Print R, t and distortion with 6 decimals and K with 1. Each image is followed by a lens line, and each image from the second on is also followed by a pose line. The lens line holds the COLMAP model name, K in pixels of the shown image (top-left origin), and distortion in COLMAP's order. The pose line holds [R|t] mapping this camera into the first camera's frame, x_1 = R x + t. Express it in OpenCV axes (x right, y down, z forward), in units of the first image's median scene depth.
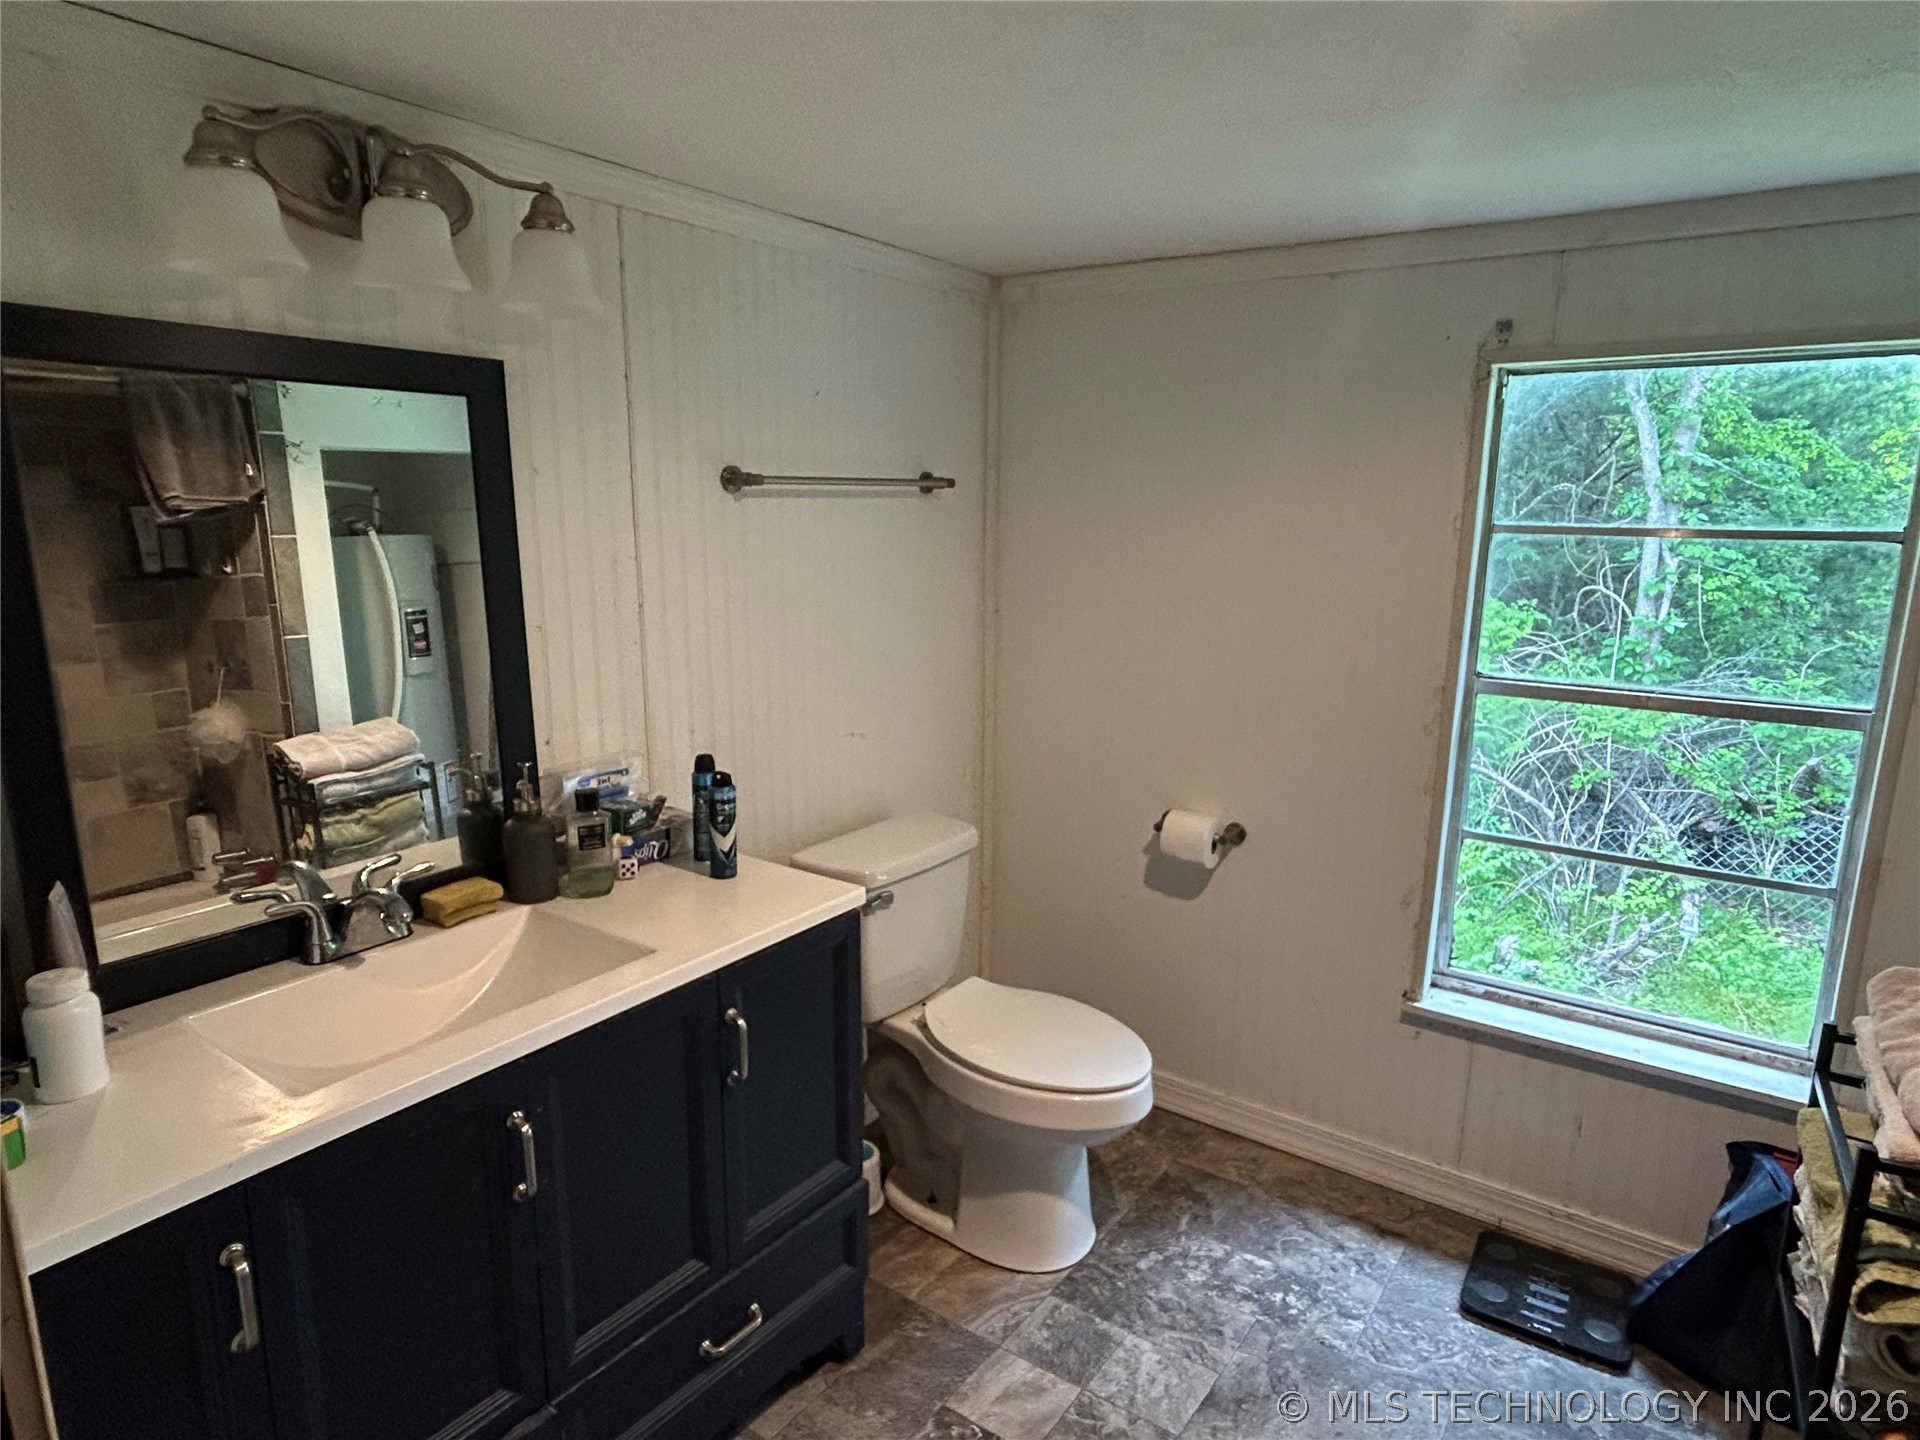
lens RADIAL K [[1106.6, 0, 960.0], [0, 1106.6, 720.0], [0, 0, 1]] dist [-0.005725, -0.001364]
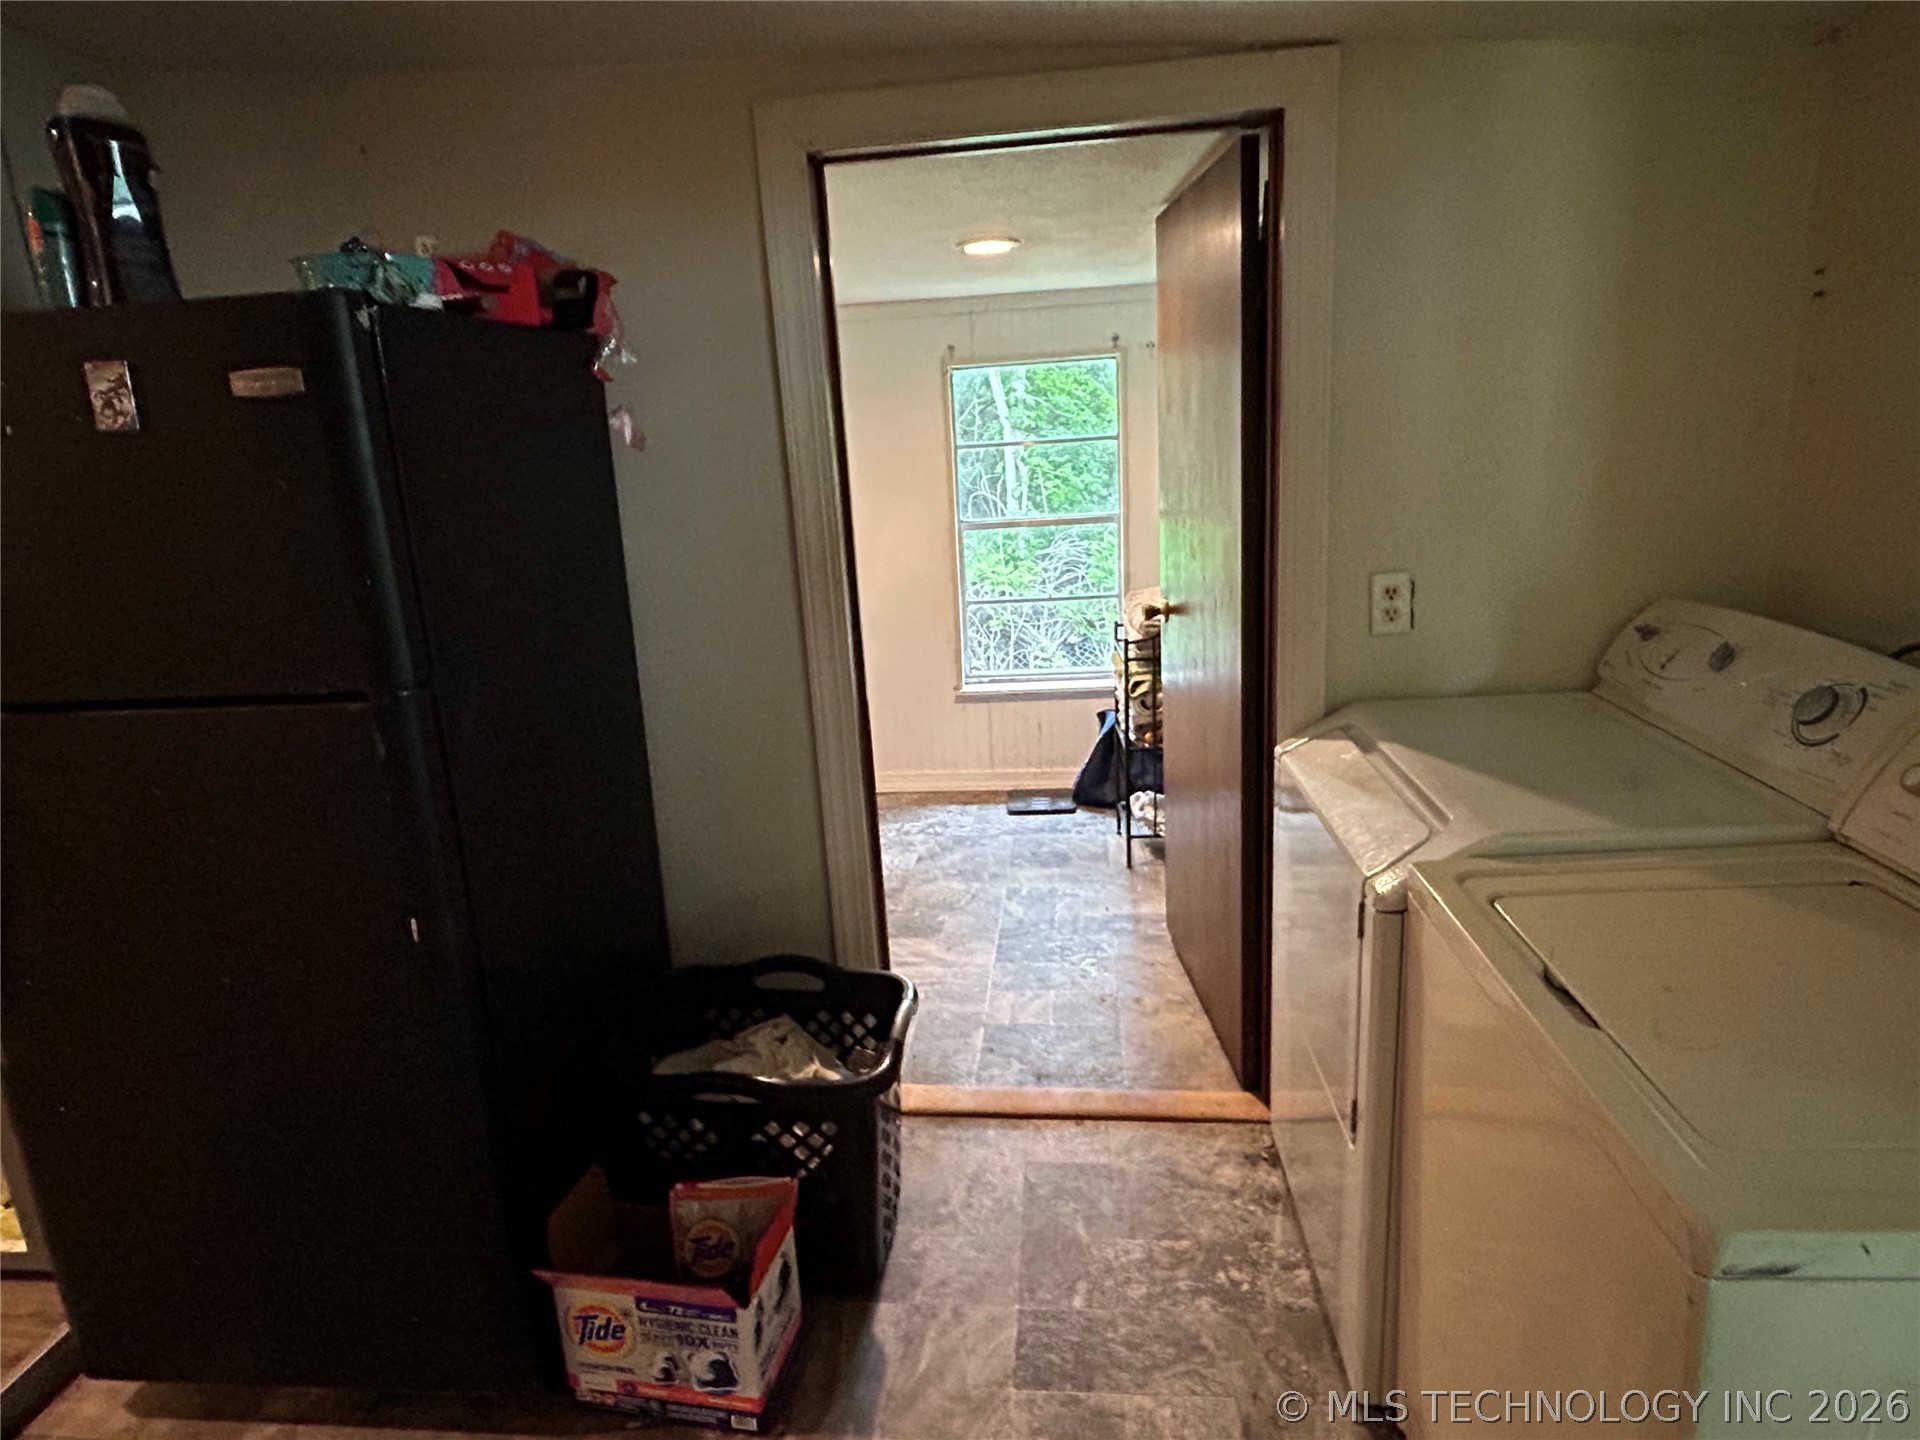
lens RADIAL K [[1106.6, 0, 960.0], [0, 1106.6, 720.0], [0, 0, 1]] dist [-0.005725, -0.001364]
pose [[0.864292, -0.179666, 0.469808, -0.538872], [0.159434, 0.983722, 0.082893, 0.145334], [-0.477054, 0.003260, 0.878868, -0.753796]]
